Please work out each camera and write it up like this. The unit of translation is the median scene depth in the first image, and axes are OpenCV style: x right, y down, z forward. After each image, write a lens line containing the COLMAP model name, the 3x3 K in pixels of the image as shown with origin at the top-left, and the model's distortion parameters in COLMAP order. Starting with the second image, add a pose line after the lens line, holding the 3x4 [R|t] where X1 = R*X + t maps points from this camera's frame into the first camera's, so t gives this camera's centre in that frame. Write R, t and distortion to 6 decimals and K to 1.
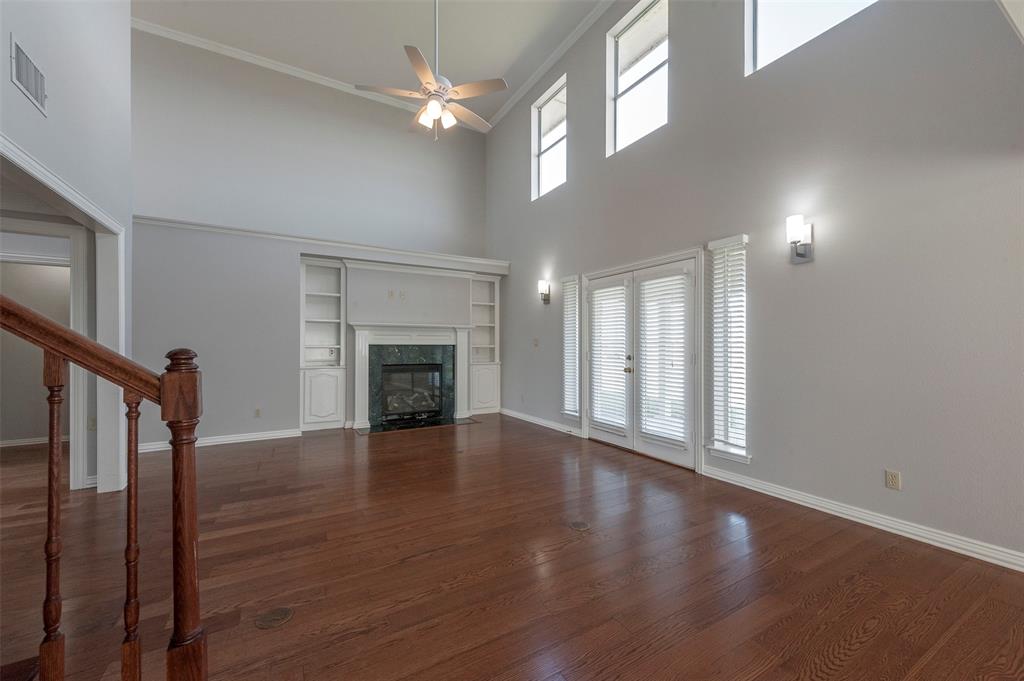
lens RADIAL K [[399.9, 0, 515.9], [0, 399.9, 345.6], [0, 0, 1]] dist [0.008047, -0.000405]
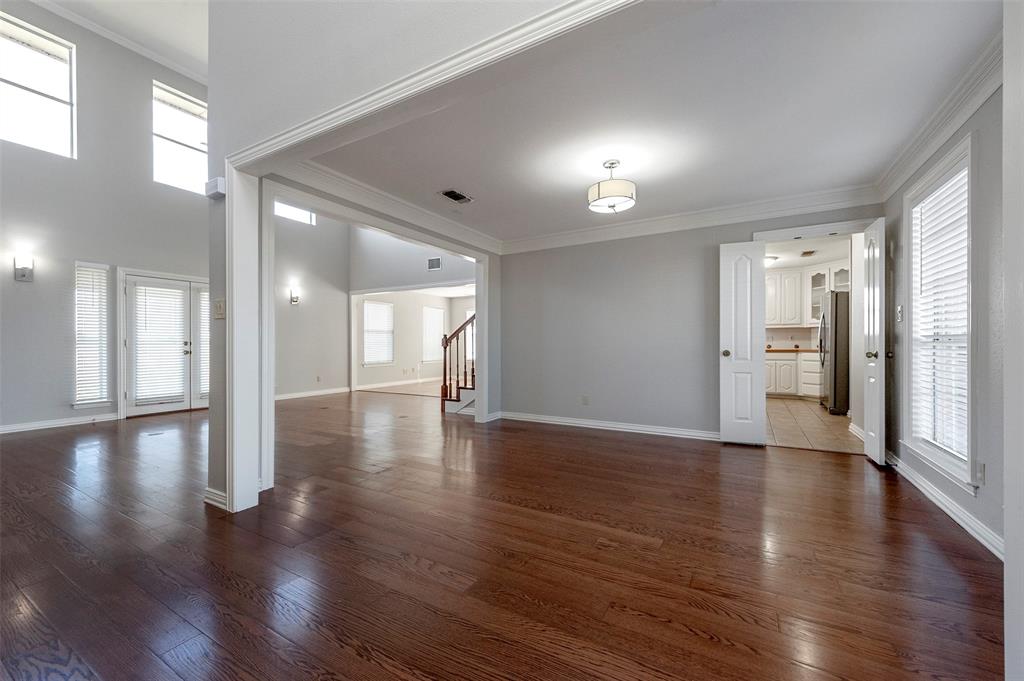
lens RADIAL K [[399.9, 0, 515.9], [0, 399.9, 345.6], [0, 0, 1]] dist [0.008047, -0.000405]
pose [[-0.506469, 0.000497, 0.862258, -1.402595], [0.006144, 0.999977, 0.003033, 0.038229], [-0.862236, 0.006833, -0.506461, 0.675143]]
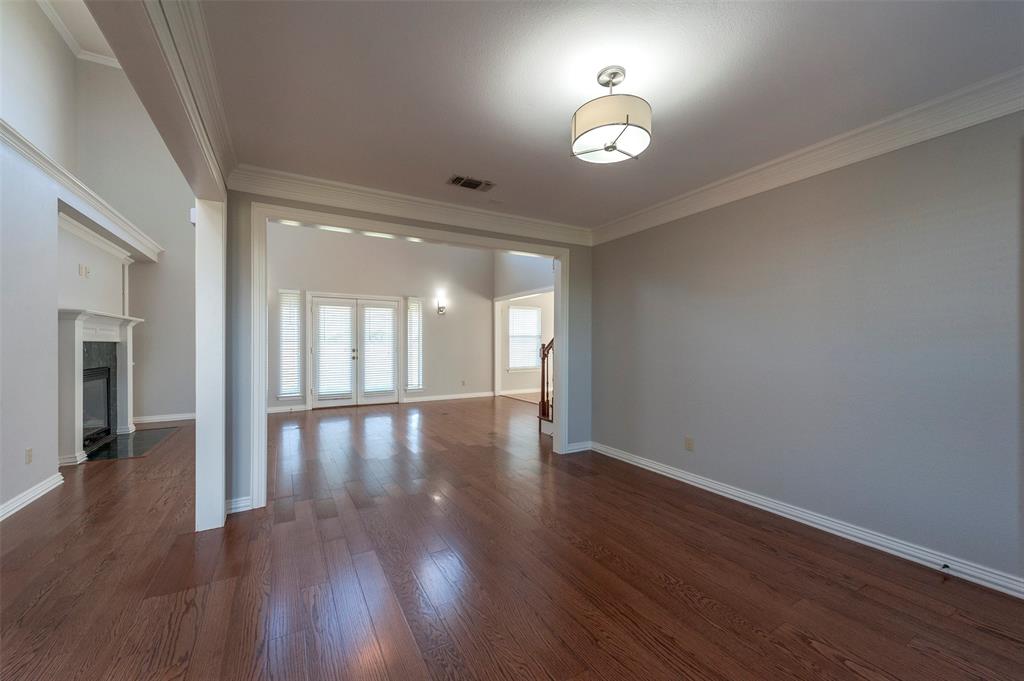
lens RADIAL K [[399.9, 0, 515.9], [0, 399.9, 345.6], [0, 0, 1]] dist [0.008047, -0.000405]
pose [[-0.003919, -0.003796, 0.999985, -1.307965], [0.003866, 0.999985, 0.003811, 0.005932], [-0.999985, 0.003881, -0.003904, 0.306519]]
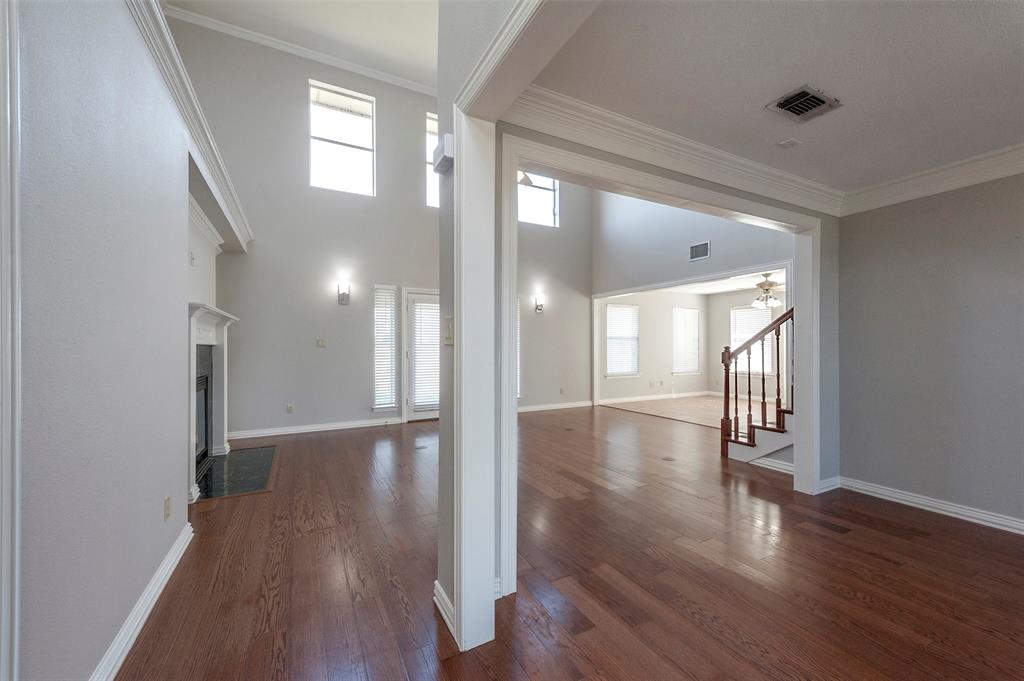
lens RADIAL K [[399.9, 0, 515.9], [0, 399.9, 345.6], [0, 0, 1]] dist [0.008047, -0.000405]
pose [[0.027798, 0.003153, 0.999609, -1.103330], [0.006050, 0.999976, -0.003323, 0.003875], [-0.999595, 0.006140, 0.027778, 0.672393]]
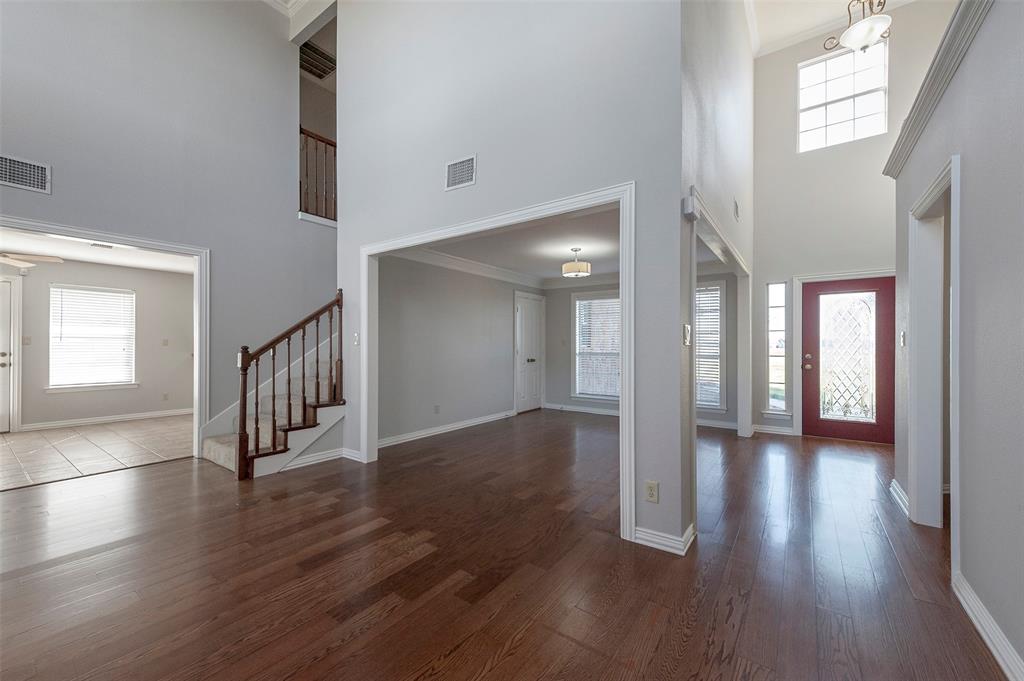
lens RADIAL K [[399.9, 0, 515.9], [0, 399.9, 345.6], [0, 0, 1]] dist [0.008047, -0.000405]
pose [[-0.912042, -0.000598, -0.410096, -0.348336], [-0.002265, 0.999991, 0.003578, 0.000510], [0.410090, 0.004192, -0.912035, 1.108675]]
